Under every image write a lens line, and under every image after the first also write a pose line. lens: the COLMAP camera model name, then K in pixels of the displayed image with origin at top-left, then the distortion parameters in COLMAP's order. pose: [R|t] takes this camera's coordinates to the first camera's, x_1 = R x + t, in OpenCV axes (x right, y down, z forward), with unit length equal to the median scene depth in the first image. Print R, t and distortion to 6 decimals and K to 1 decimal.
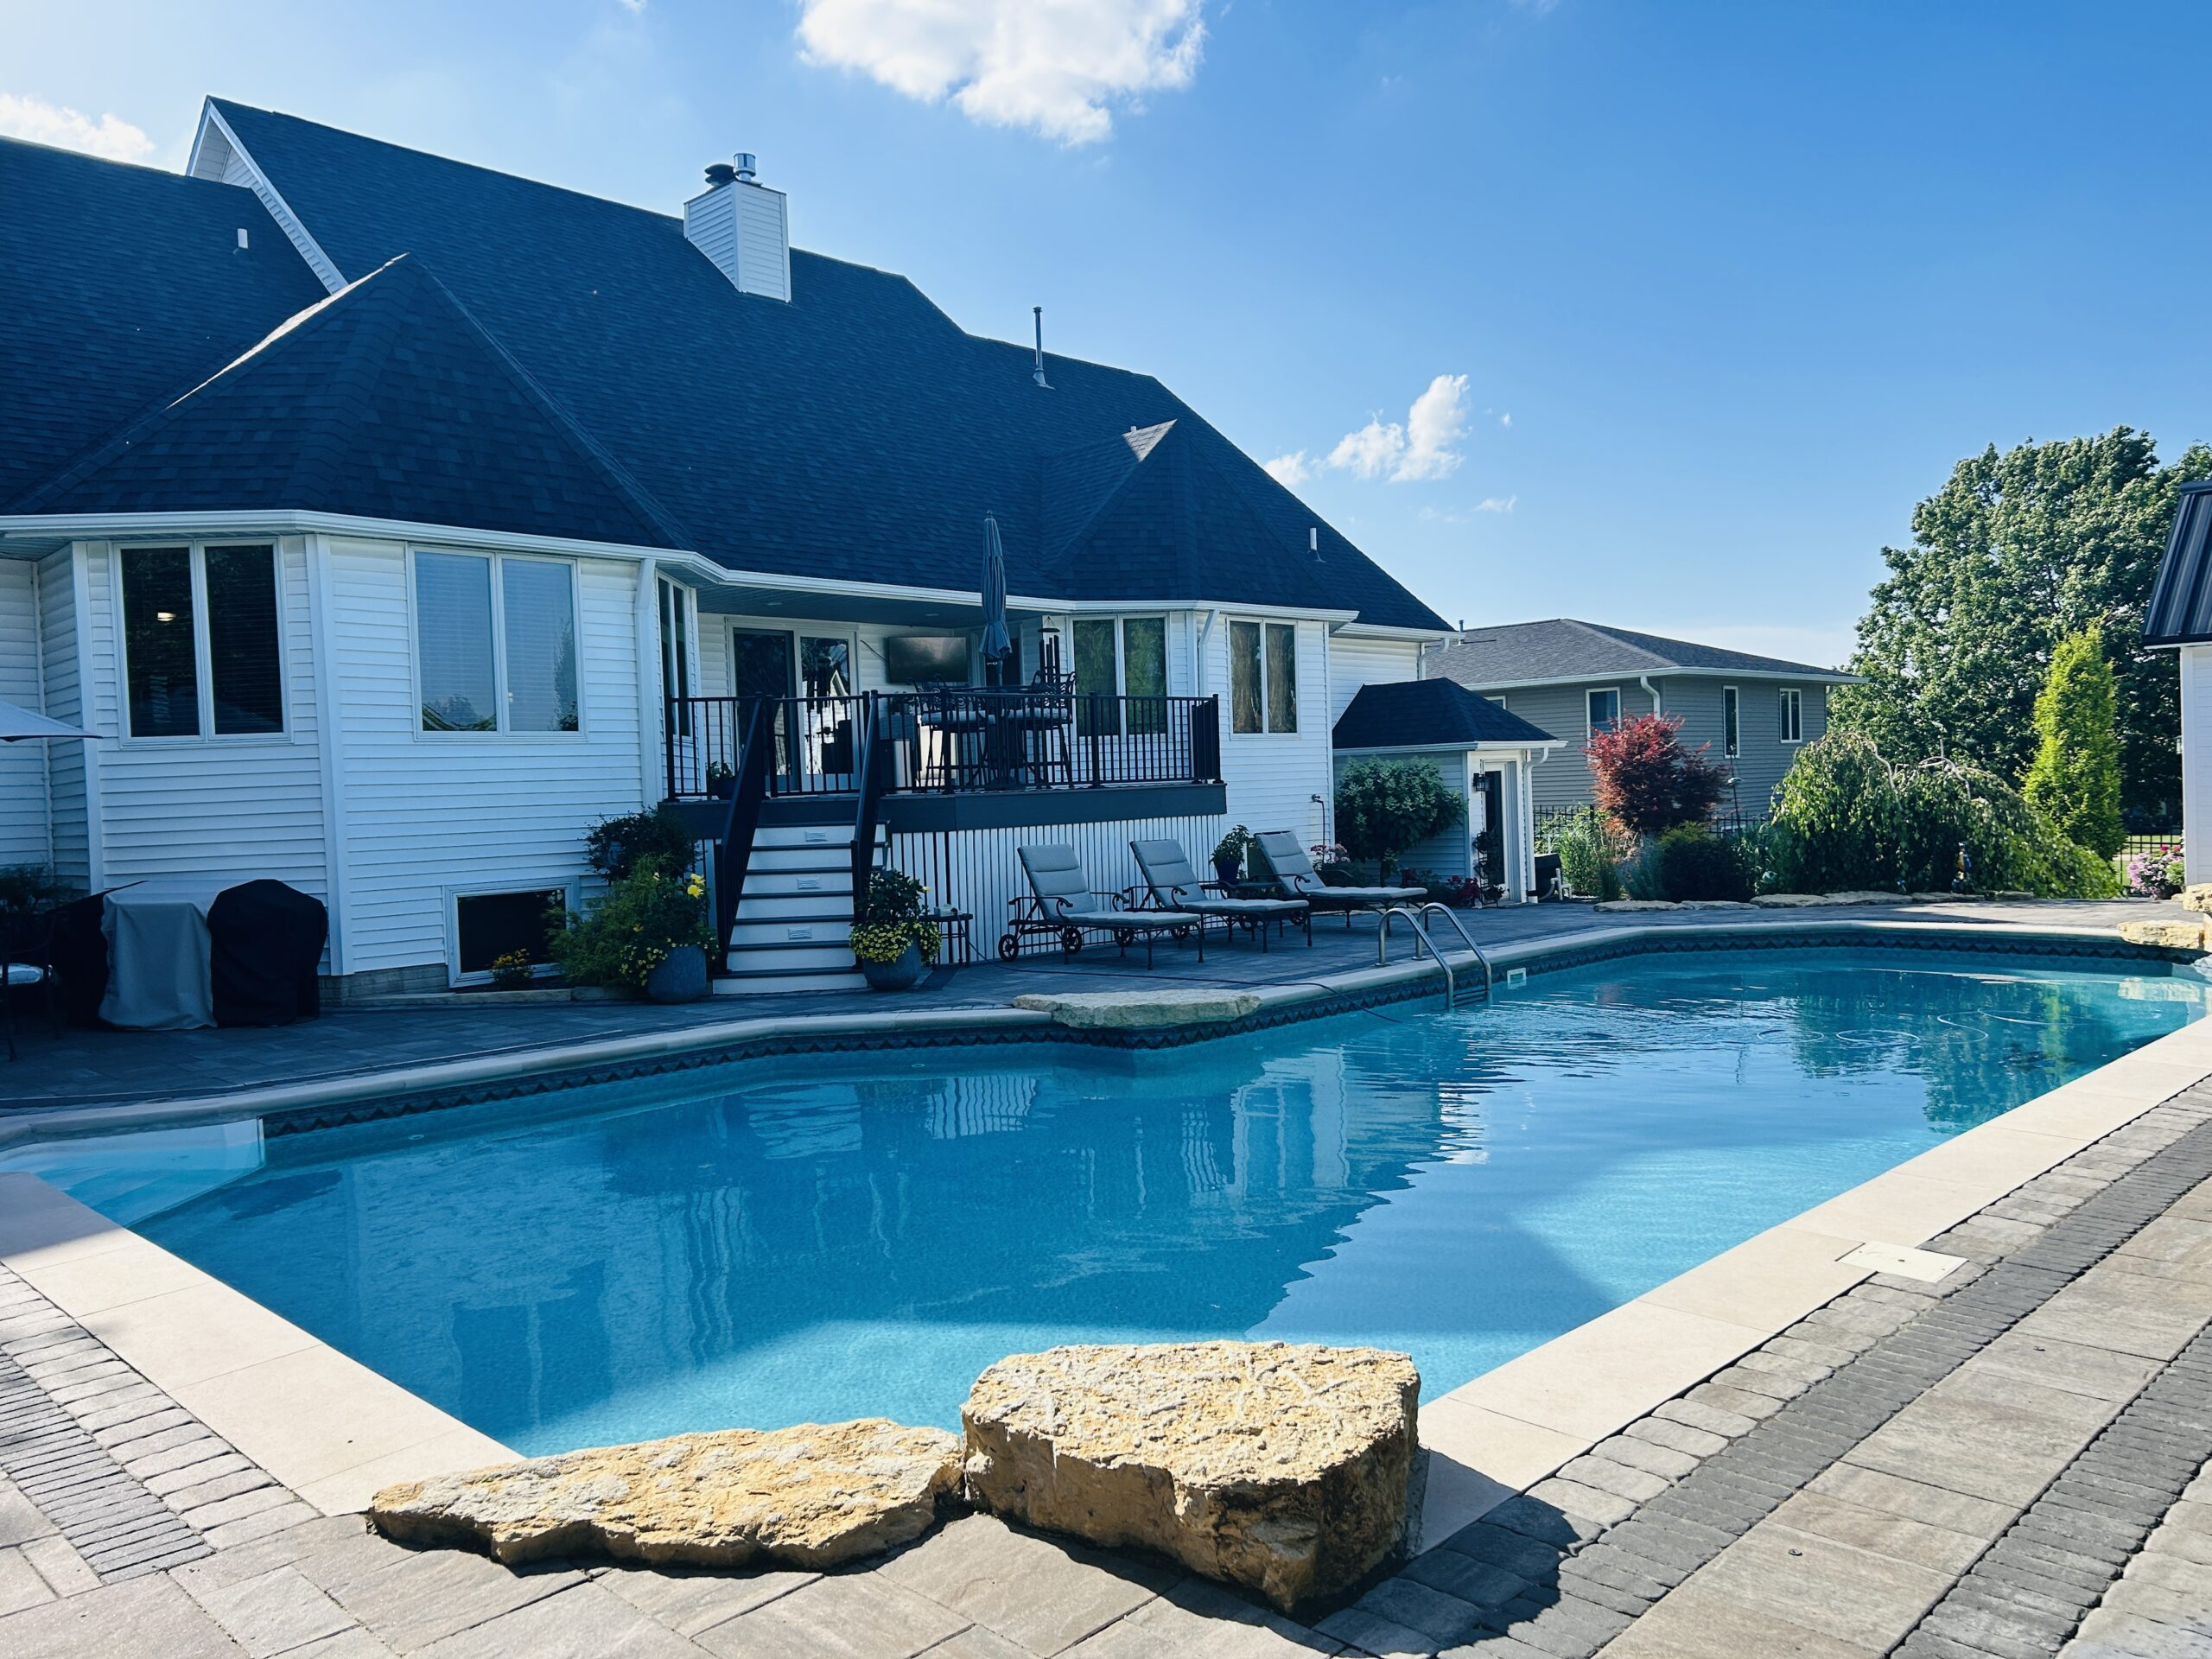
lens RADIAL K [[1648.4, 0, 1116.1], [0, 1648.4, 898.5], [0, 0, 1]] dist [0.004369, 0.001993]
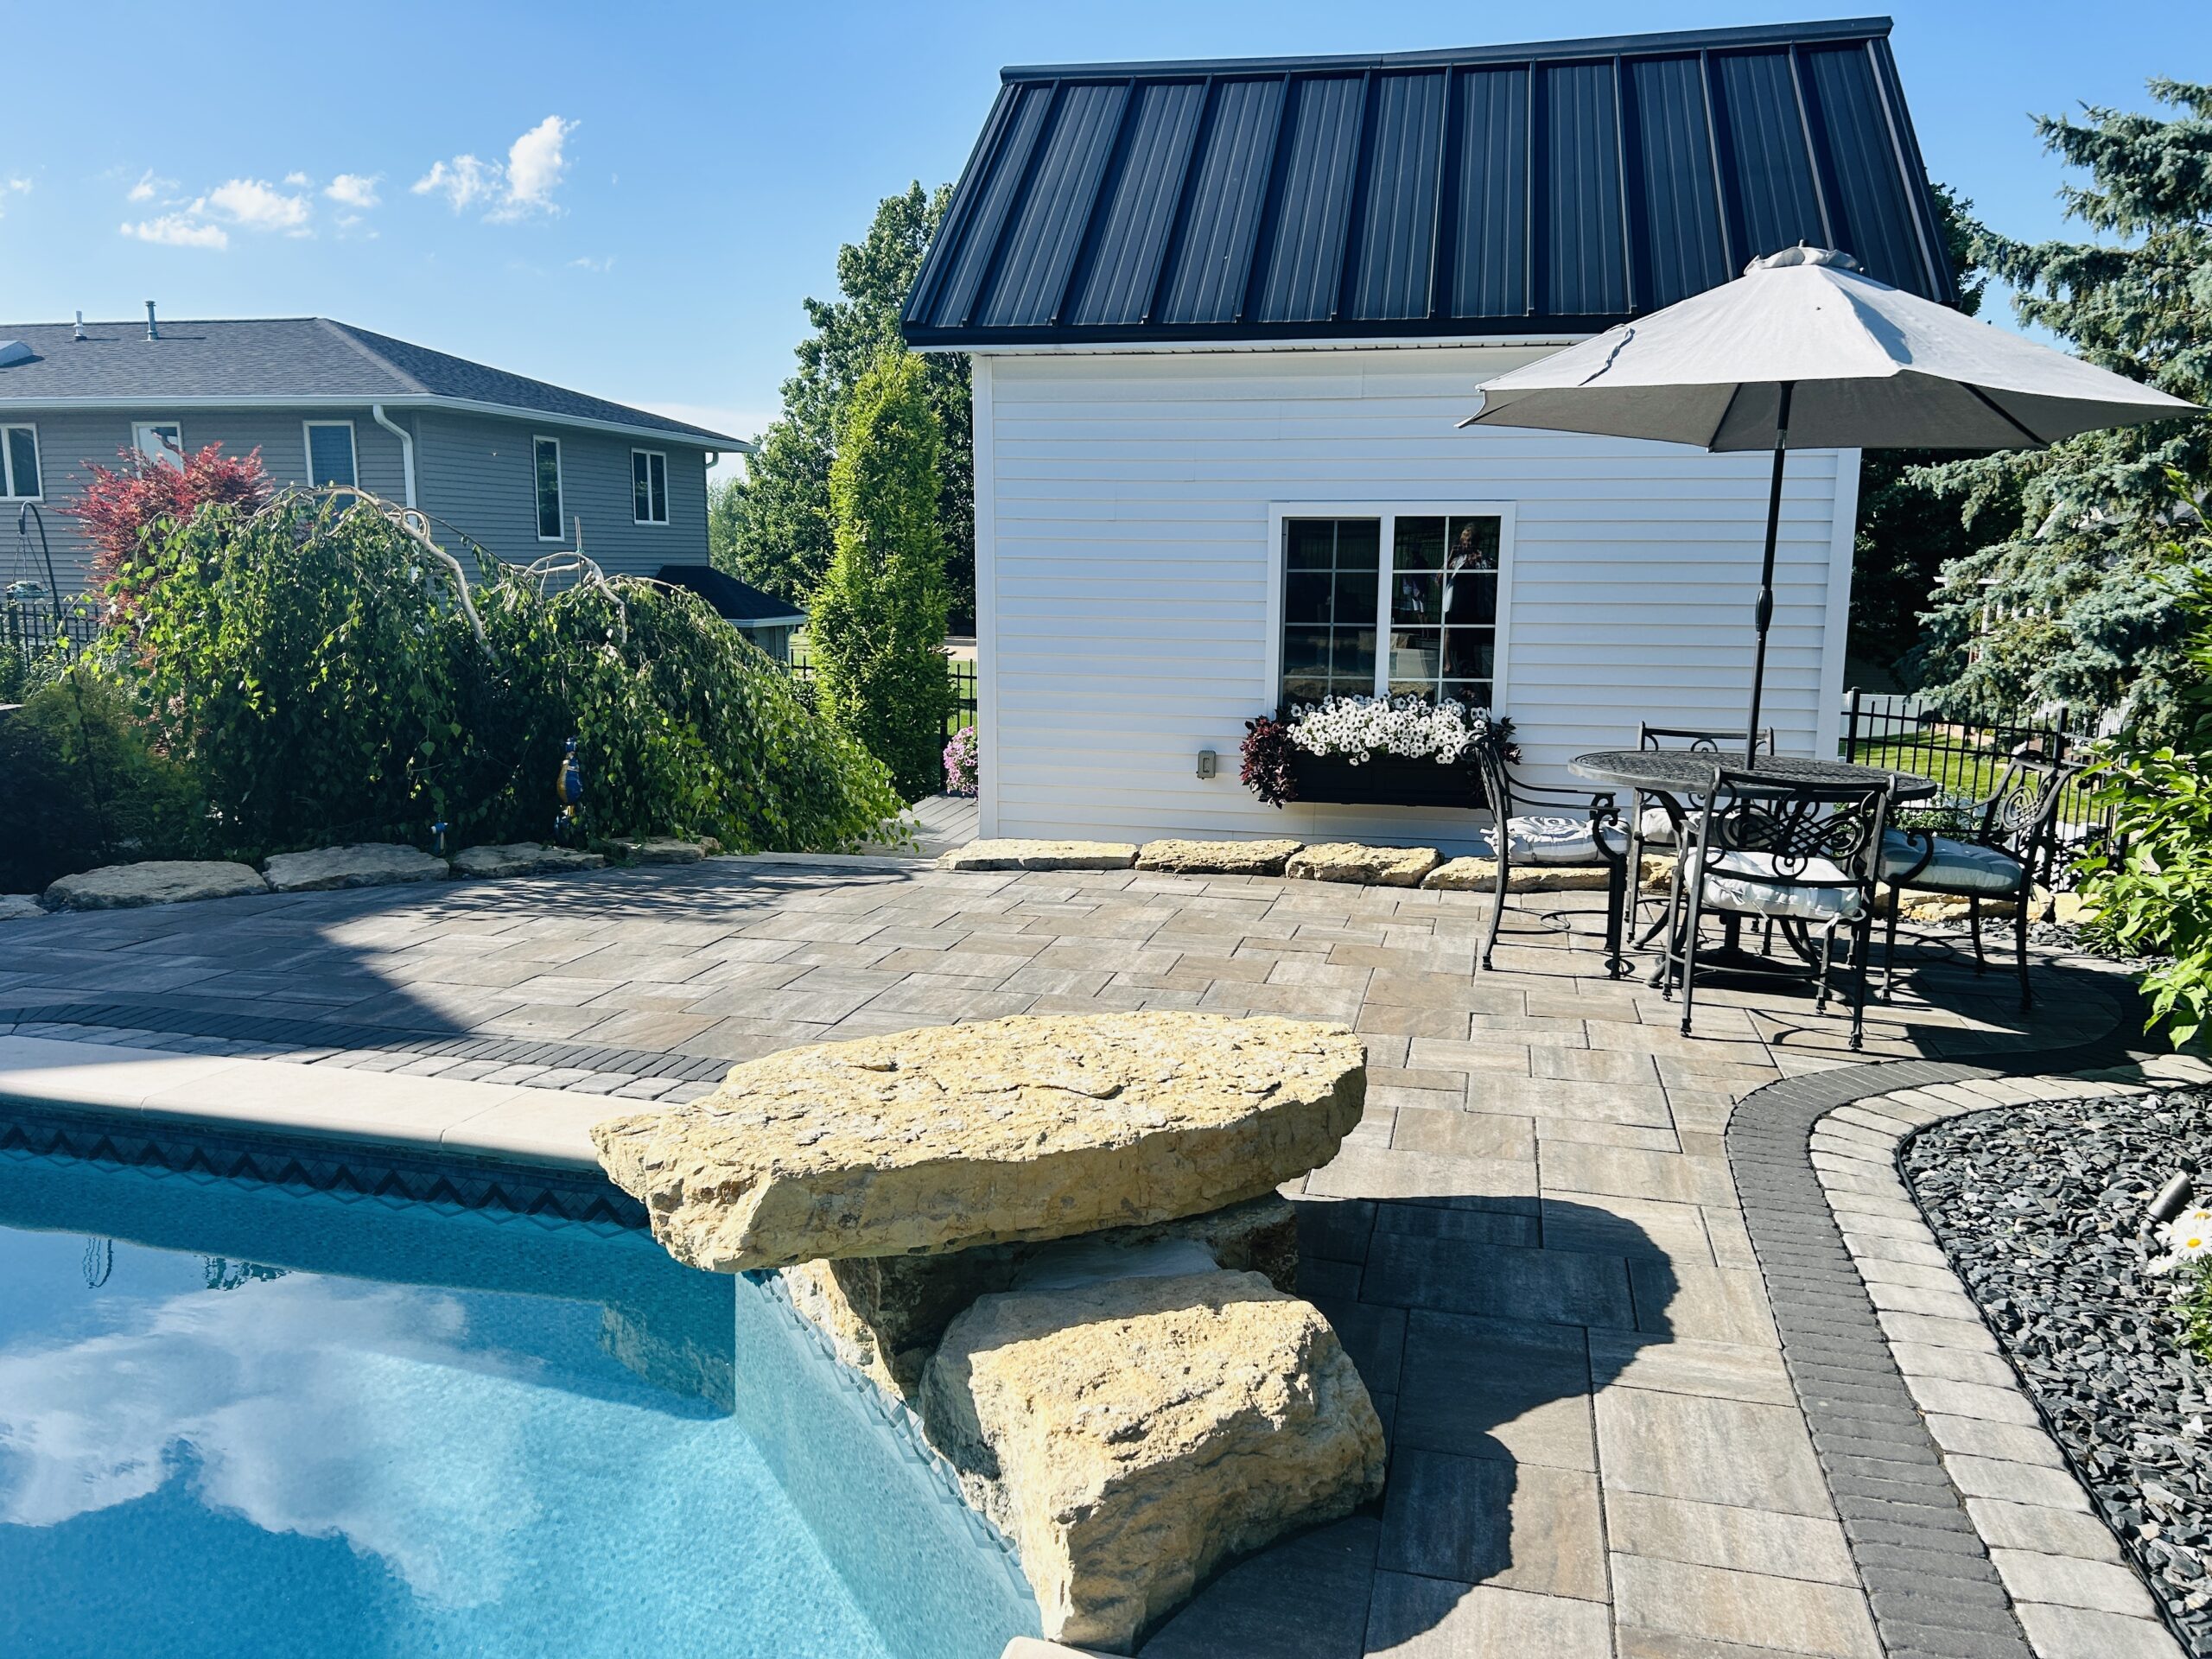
lens RADIAL K [[1648.4, 0, 1105.9], [0, 1648.4, 828.2], [0, 0, 1]] dist [0.004369, 0.001993]
pose [[0.852032, -0.037821, 0.522122, 0.264746], [-0.008866, 0.996201, 0.086630, -0.033793], [-0.523415, -0.078441, 0.848459, 0.348828]]
